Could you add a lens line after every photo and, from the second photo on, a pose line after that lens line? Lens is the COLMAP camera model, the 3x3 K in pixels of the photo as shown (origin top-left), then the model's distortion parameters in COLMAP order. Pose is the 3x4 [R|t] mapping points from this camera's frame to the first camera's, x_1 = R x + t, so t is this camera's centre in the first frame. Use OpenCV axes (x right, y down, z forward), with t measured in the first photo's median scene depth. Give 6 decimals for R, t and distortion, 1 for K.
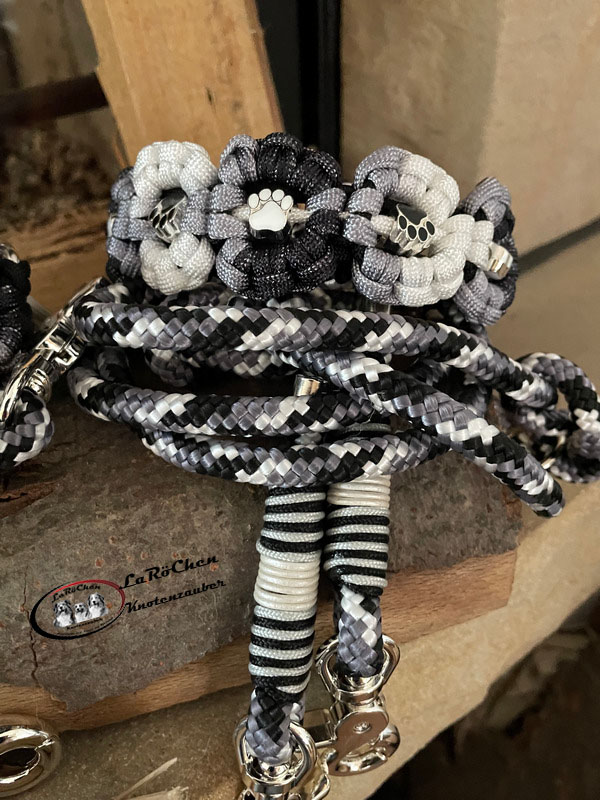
lens RADIAL K [[609.6, 0, 300.0], [0, 609.6, 400.0], [0, 0, 1]] dist [0.056216, -0.106792]
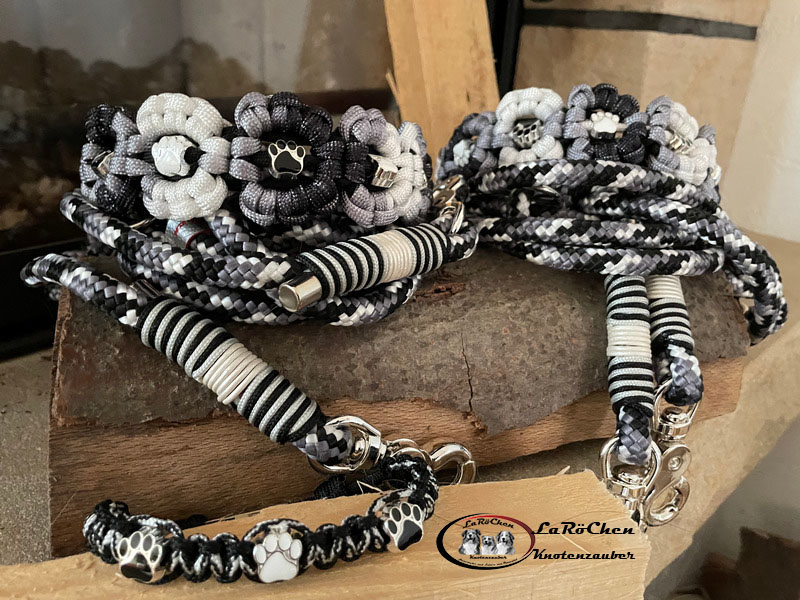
lens RADIAL K [[609.6, 0, 400.0], [0, 609.6, 300.0], [0, 0, 1]] dist [0.056216, -0.106792]
pose [[0.992008, 0.035252, 0.121150, -0.777016], [-0.001638, 0.963696, -0.266998, 0.599393], [-0.126164, 0.264665, 0.956052, -0.407681]]
